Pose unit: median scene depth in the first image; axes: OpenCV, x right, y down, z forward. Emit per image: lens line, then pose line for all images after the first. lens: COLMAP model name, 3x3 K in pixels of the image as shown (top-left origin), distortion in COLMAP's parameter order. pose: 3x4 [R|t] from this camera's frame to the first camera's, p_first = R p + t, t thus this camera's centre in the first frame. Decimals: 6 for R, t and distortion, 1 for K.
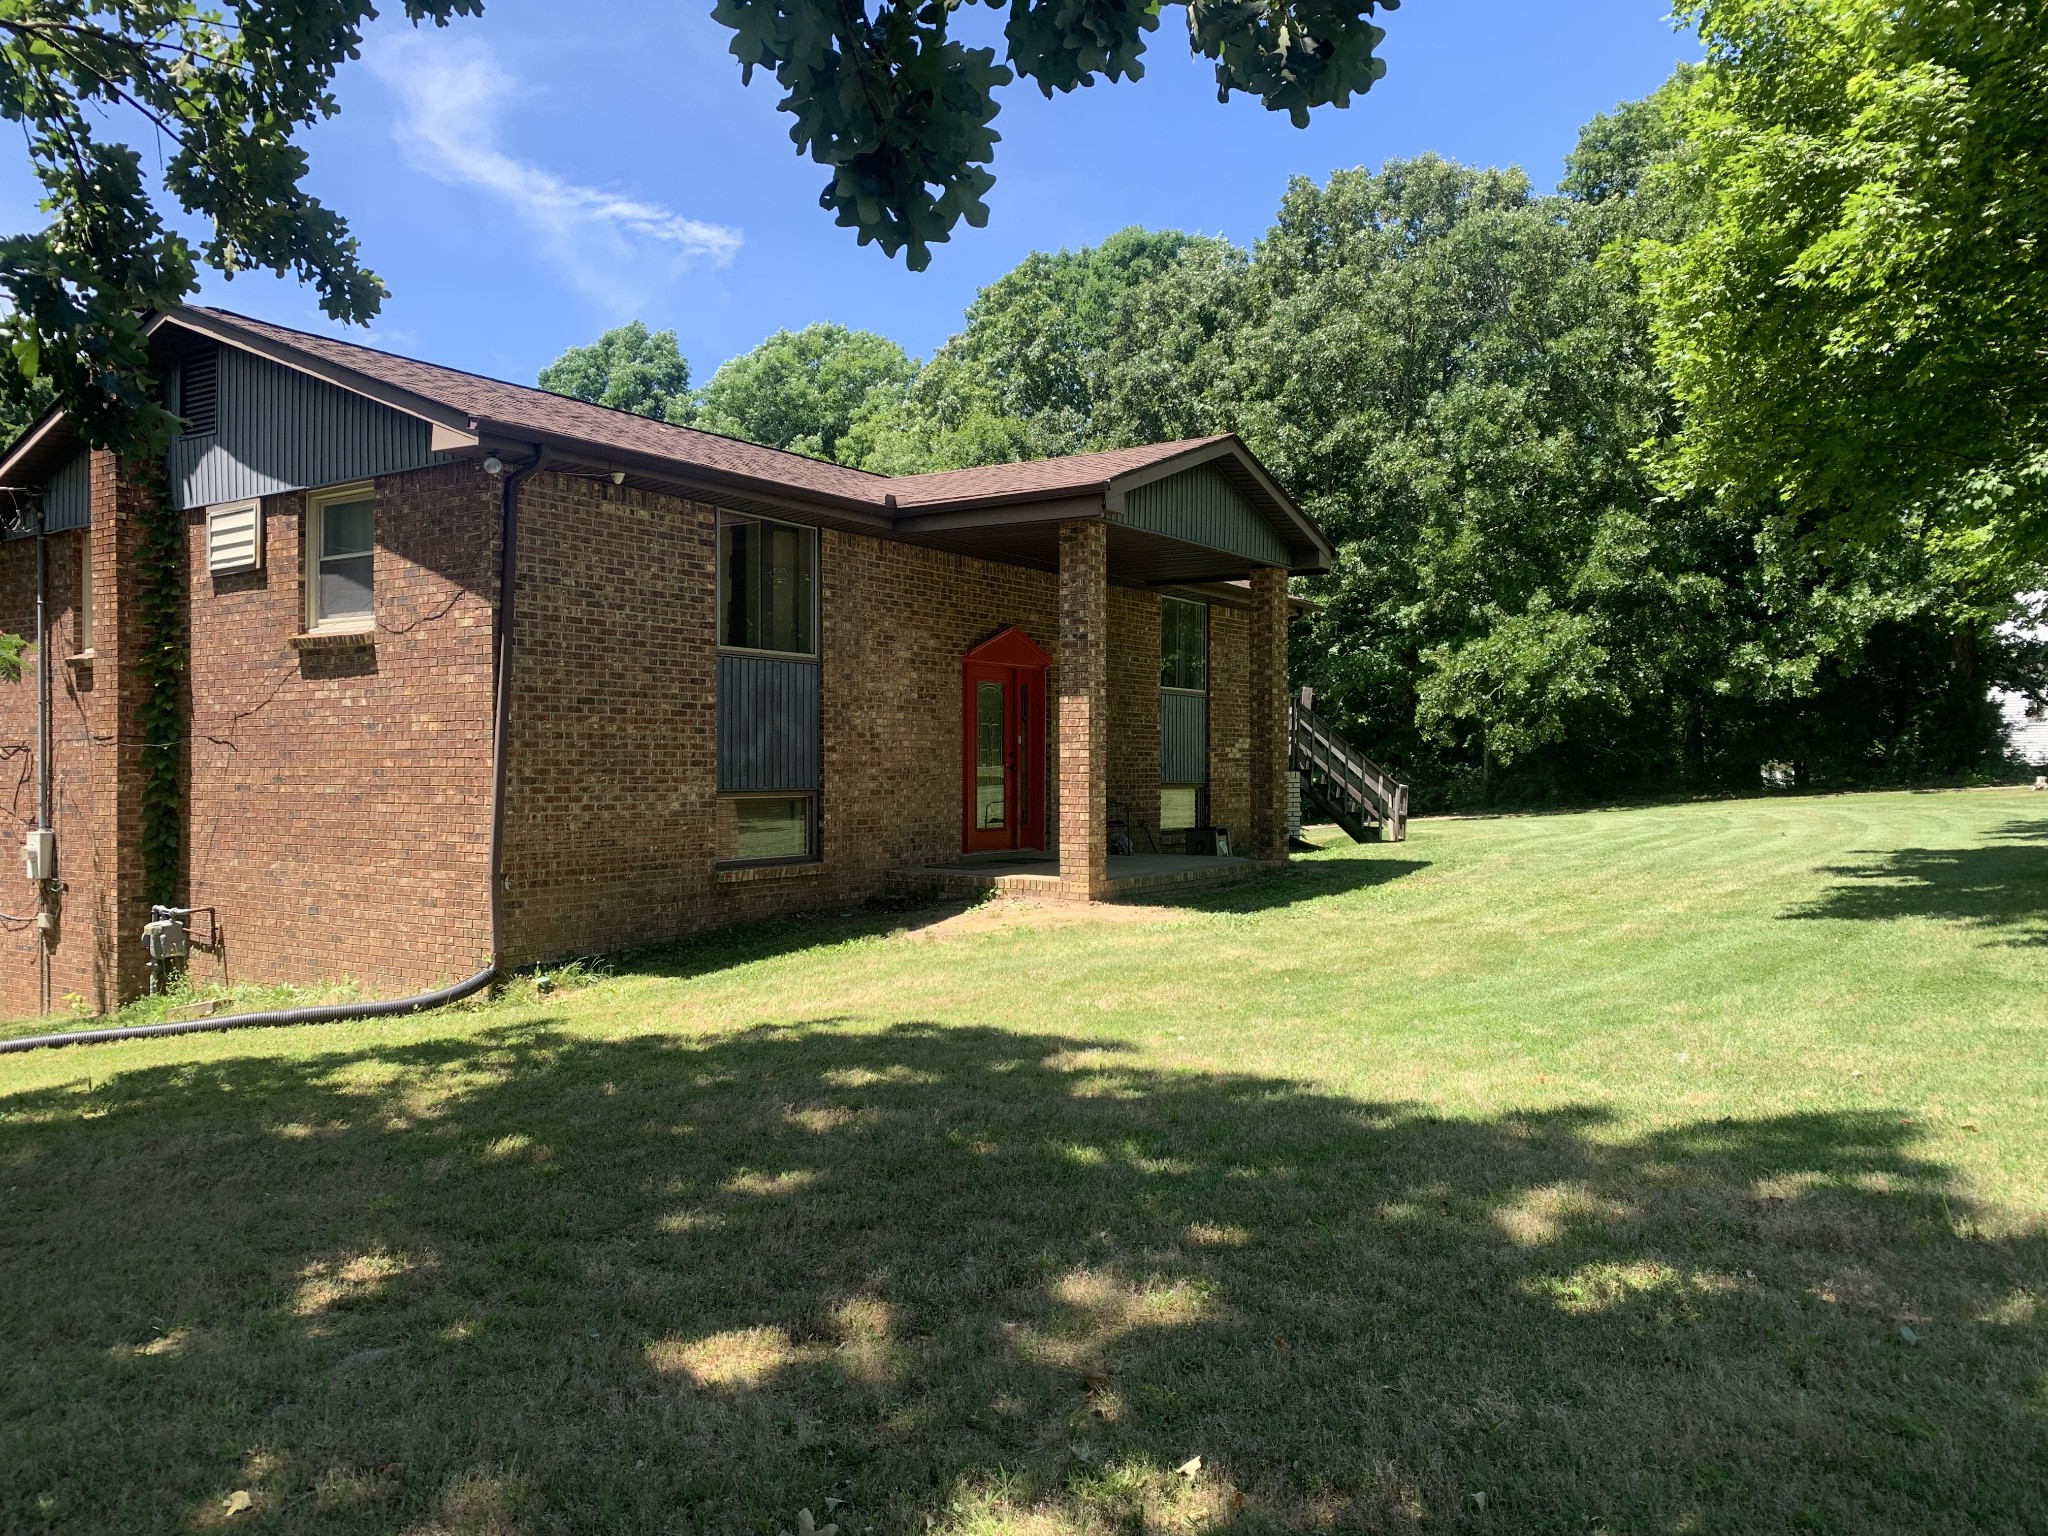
lens RADIAL K [[1576.3, 0, 1017.2], [0, 1576.3, 745.8], [0, 0, 1]] dist [0.003256, 0.004173]
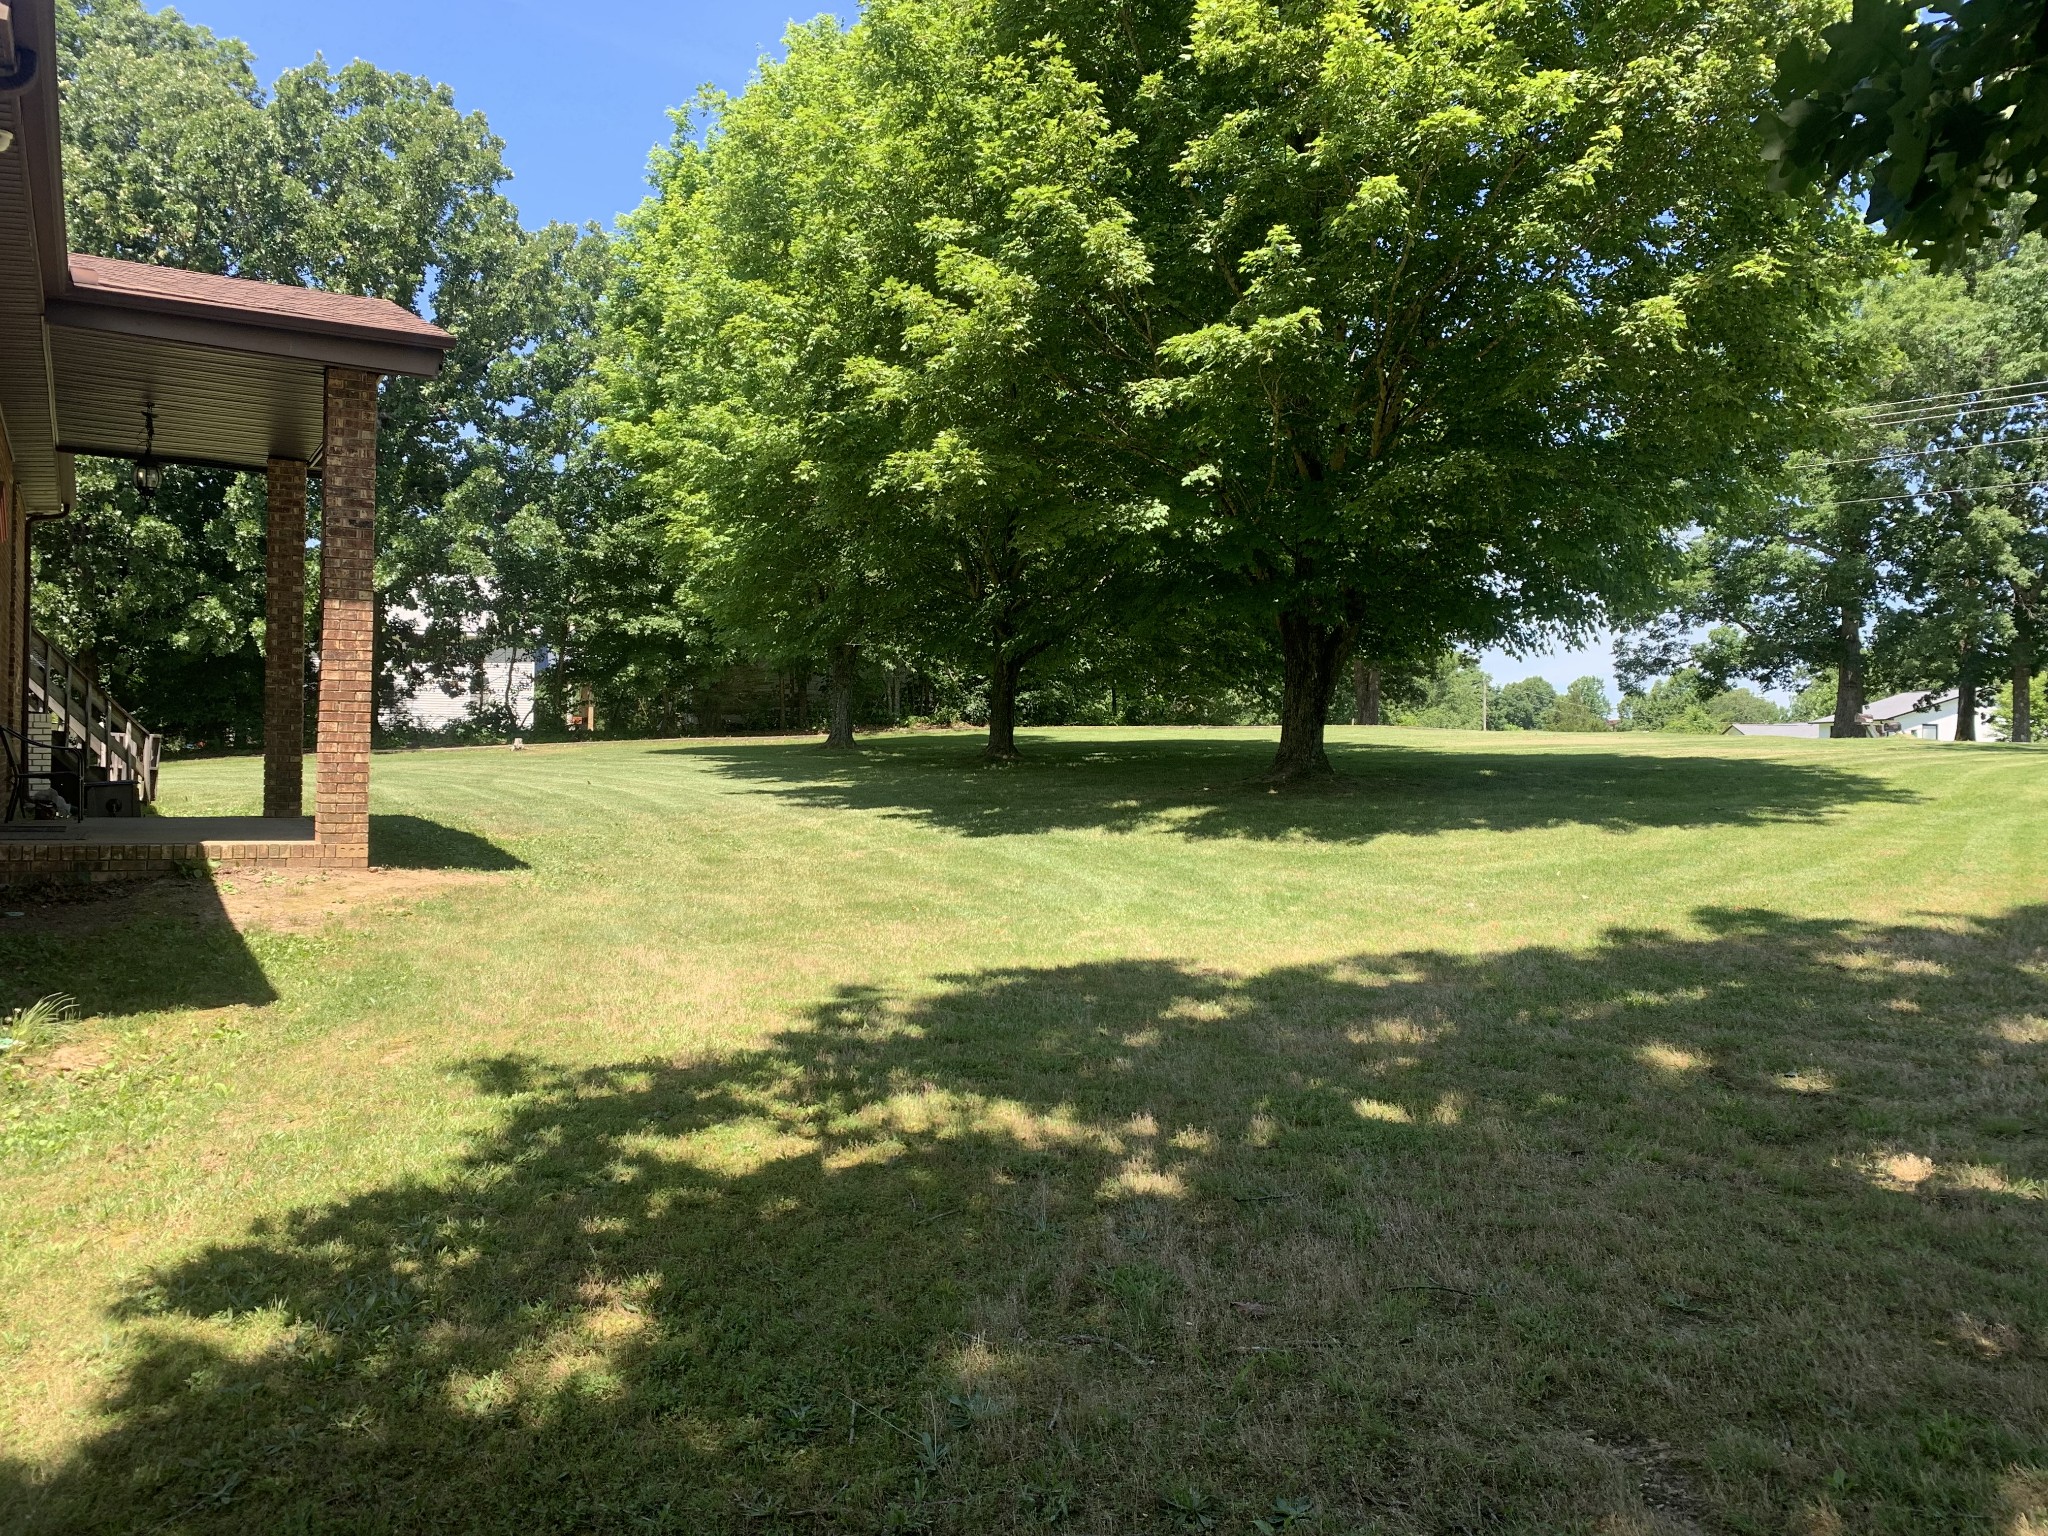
lens RADIAL K [[1576.3, 0, 1017.2], [0, 1576.3, 745.8], [0, 0, 1]] dist [0.003256, 0.004173]
pose [[0.443276, 0.011994, 0.896305, -0.526735], [-0.029117, 0.999575, 0.001024, 0.029885], [-0.895912, -0.026552, 0.443437, 0.384494]]
